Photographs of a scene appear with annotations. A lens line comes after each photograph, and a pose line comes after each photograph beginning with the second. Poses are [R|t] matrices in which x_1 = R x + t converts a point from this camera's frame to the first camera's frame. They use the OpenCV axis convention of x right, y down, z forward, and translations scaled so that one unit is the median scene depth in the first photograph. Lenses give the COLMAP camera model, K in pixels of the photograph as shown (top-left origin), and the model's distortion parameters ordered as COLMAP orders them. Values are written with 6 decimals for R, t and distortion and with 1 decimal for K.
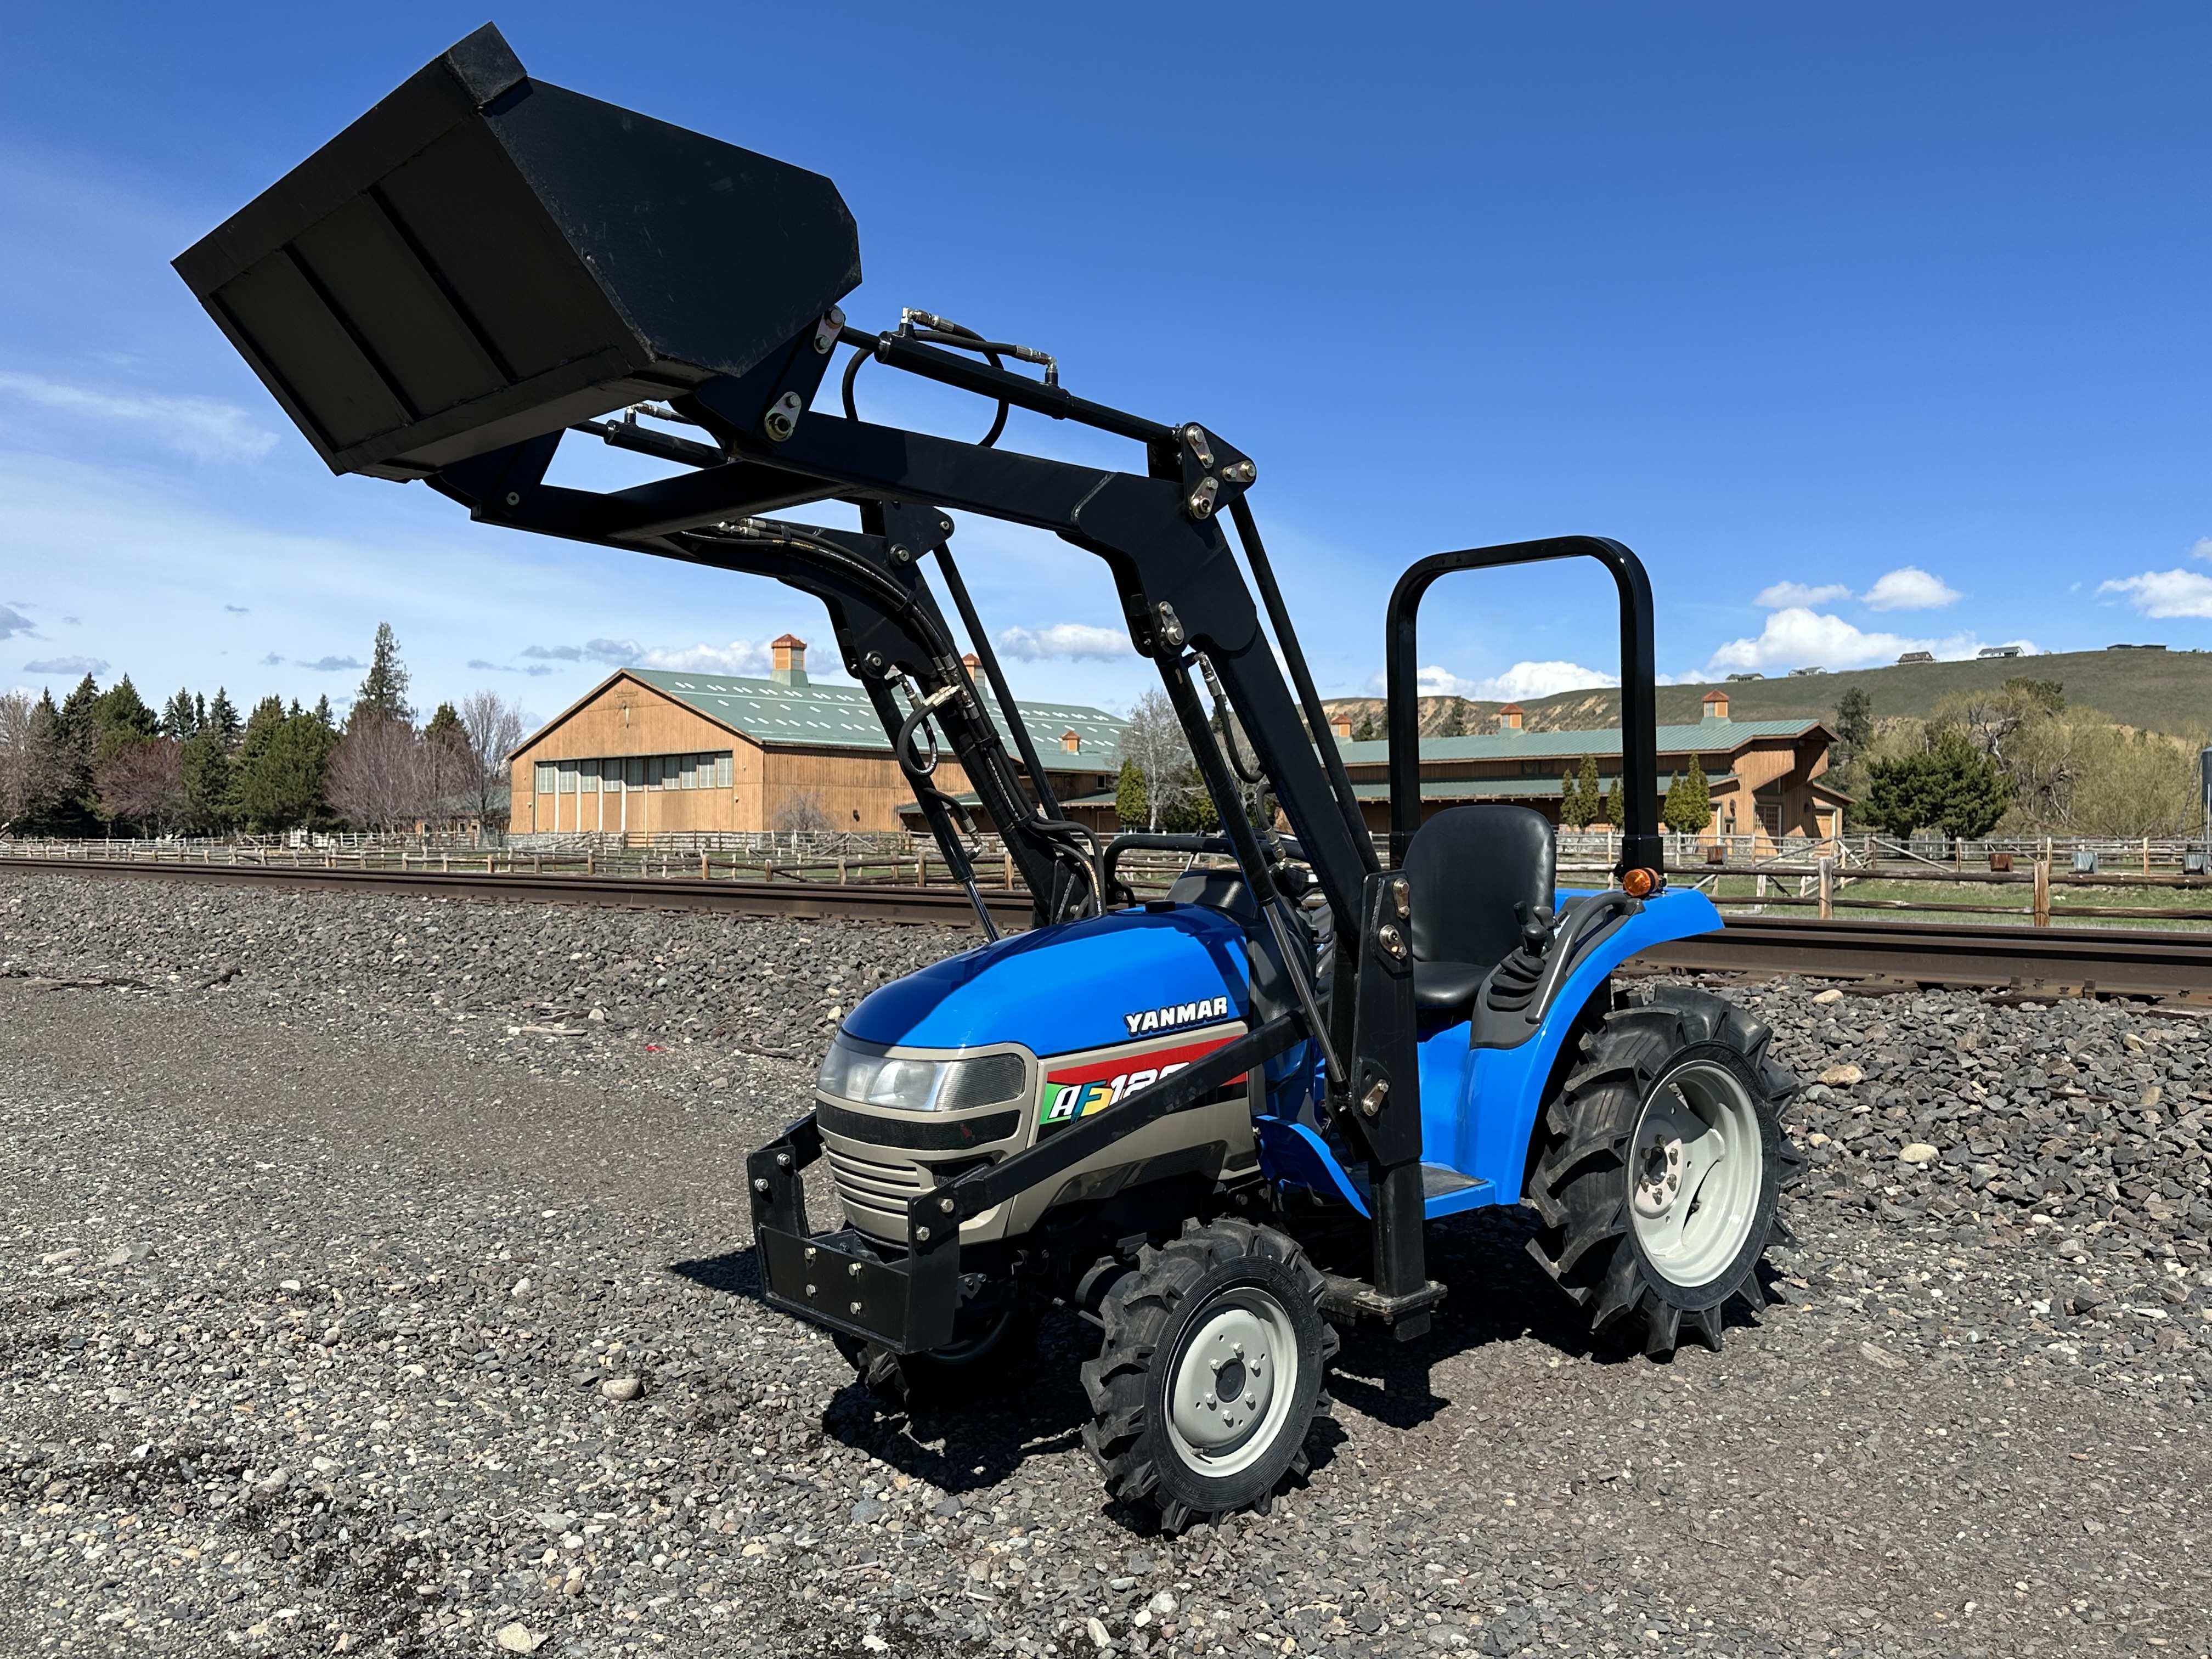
lens RADIAL K [[1932.0, 0, 1106.0], [0, 1932.0, 829.5], [0, 0, 1]] dist [0.182929, -0.381306]
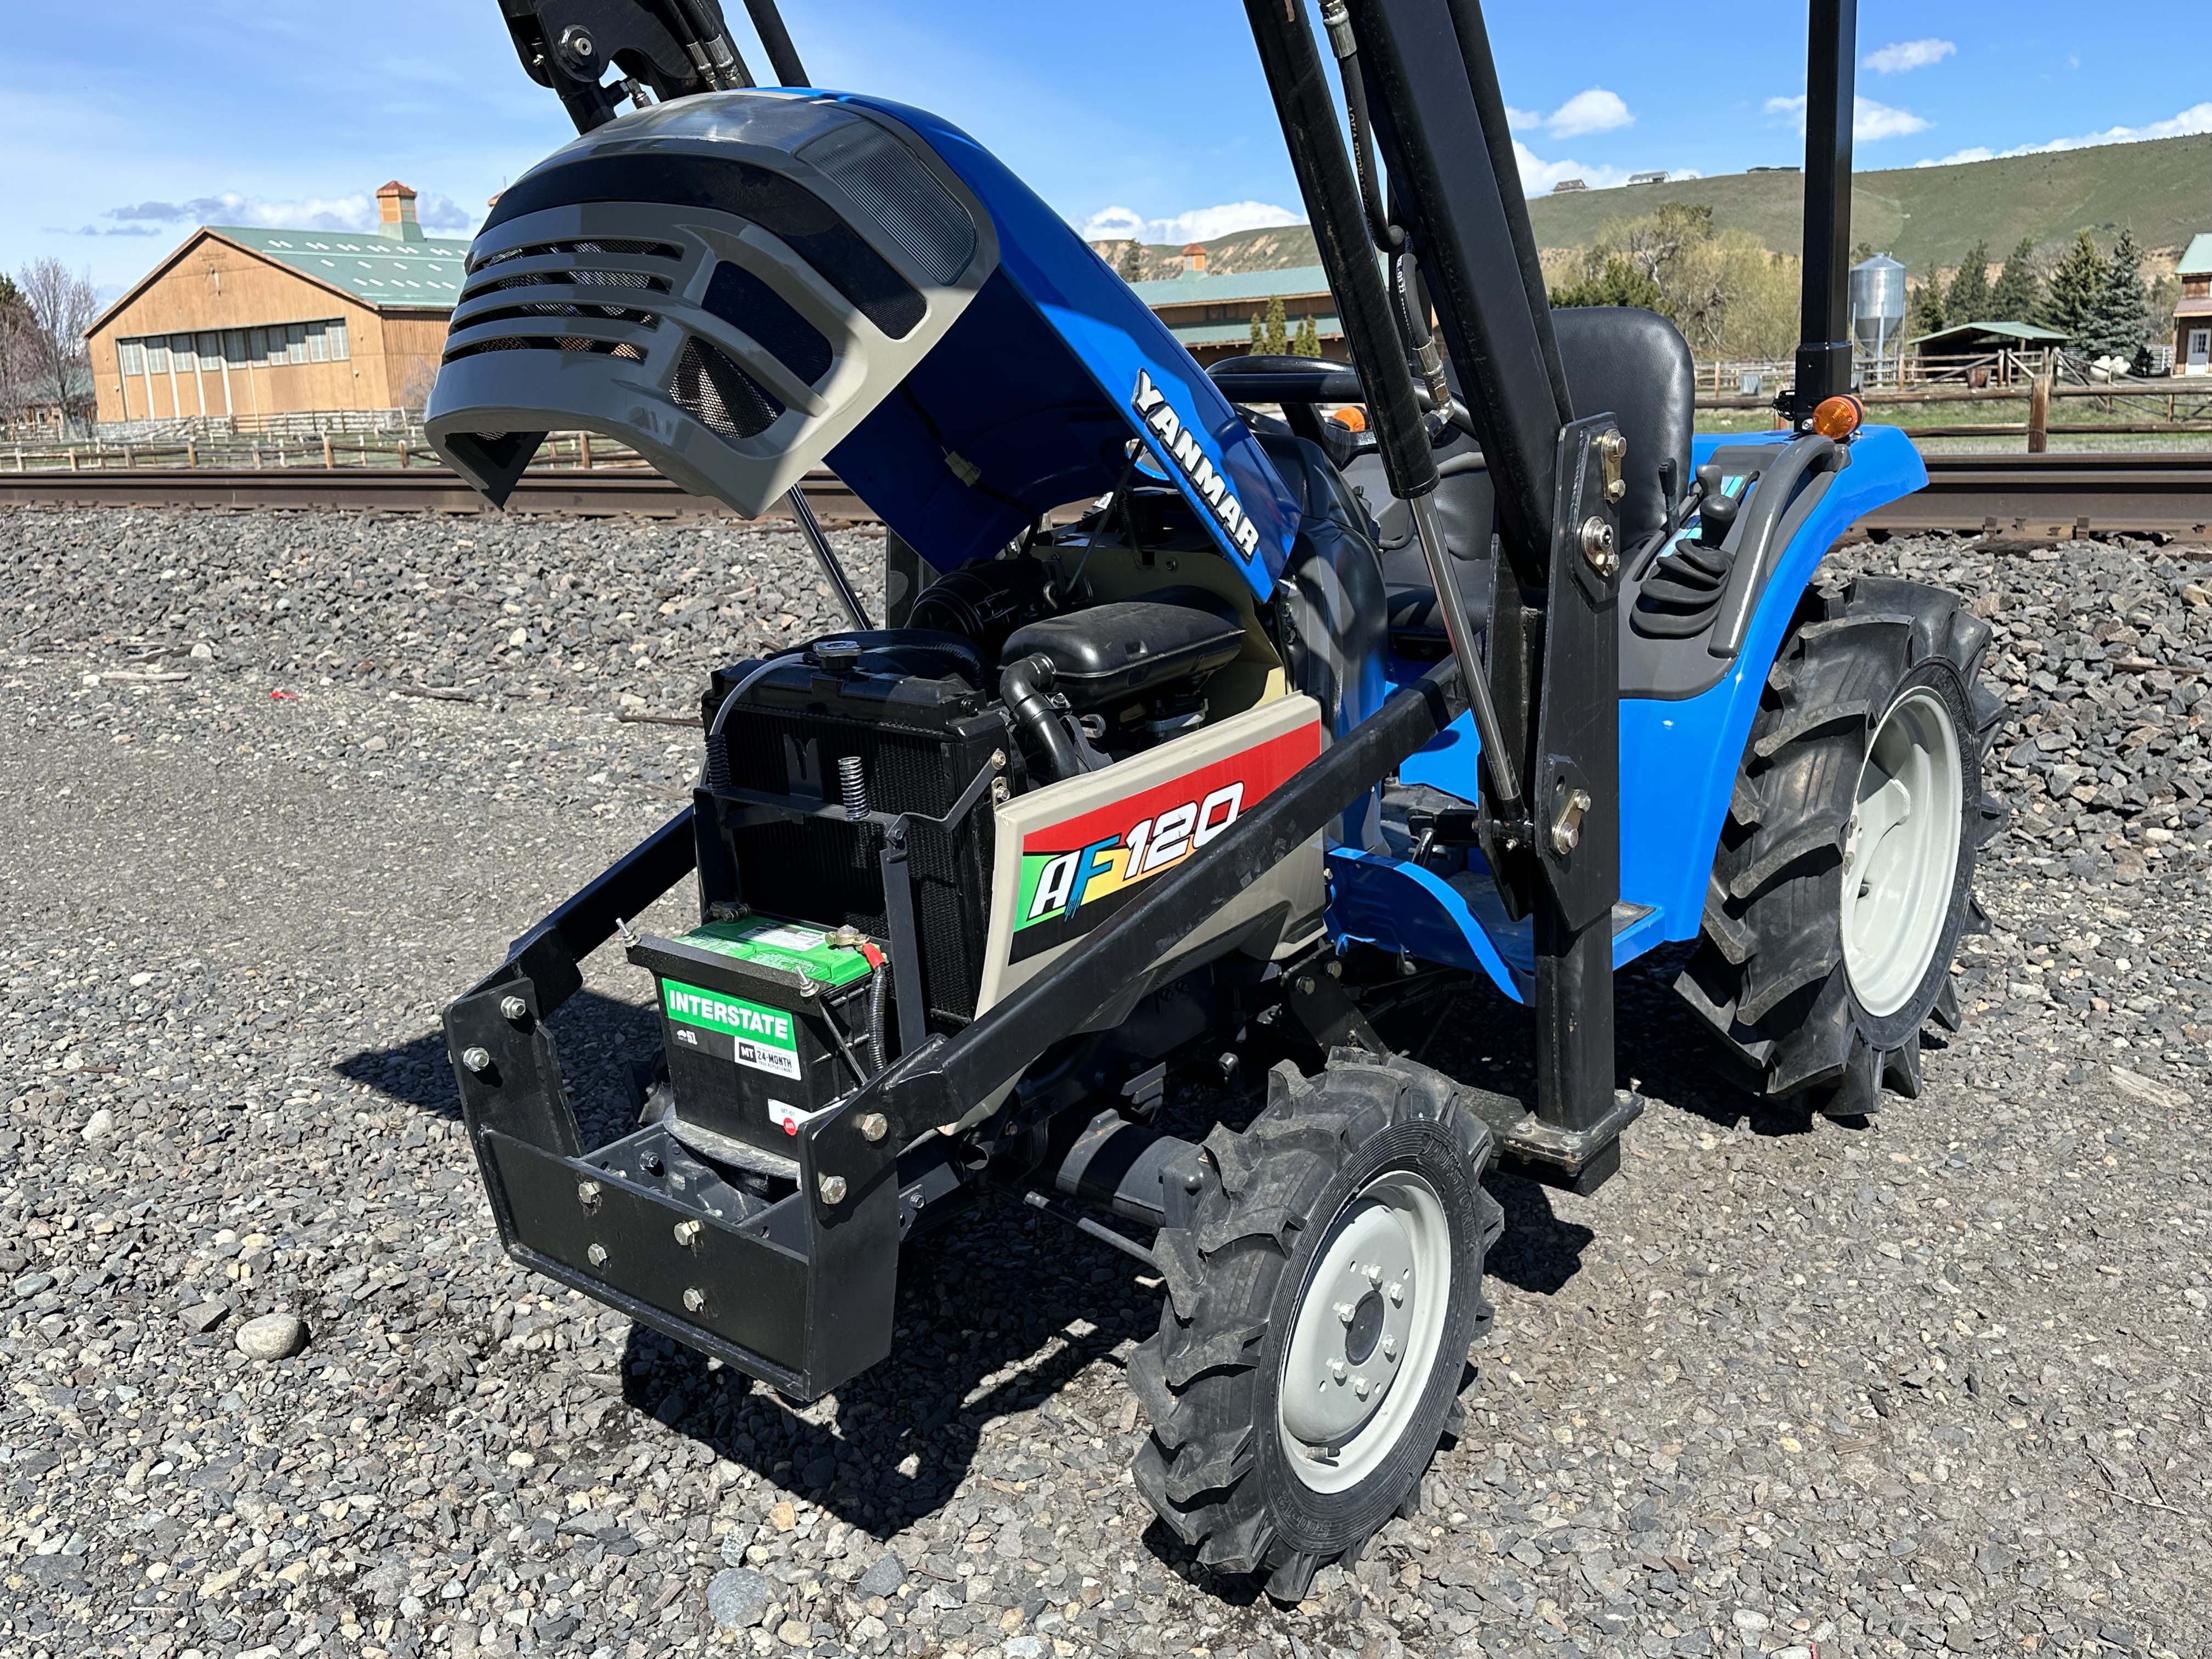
lens RADIAL K [[1959.9, 0, 1123.2], [0, 1959.9, 821.2], [0, 0, 1]] dist [0.102941, -0.195259]
pose [[0.984463, -0.074757, 0.158883, -0.054228], [0.038875, 0.975181, 0.217968, 0.003930], [-0.171234, -0.208405, 0.962936, 0.299172]]
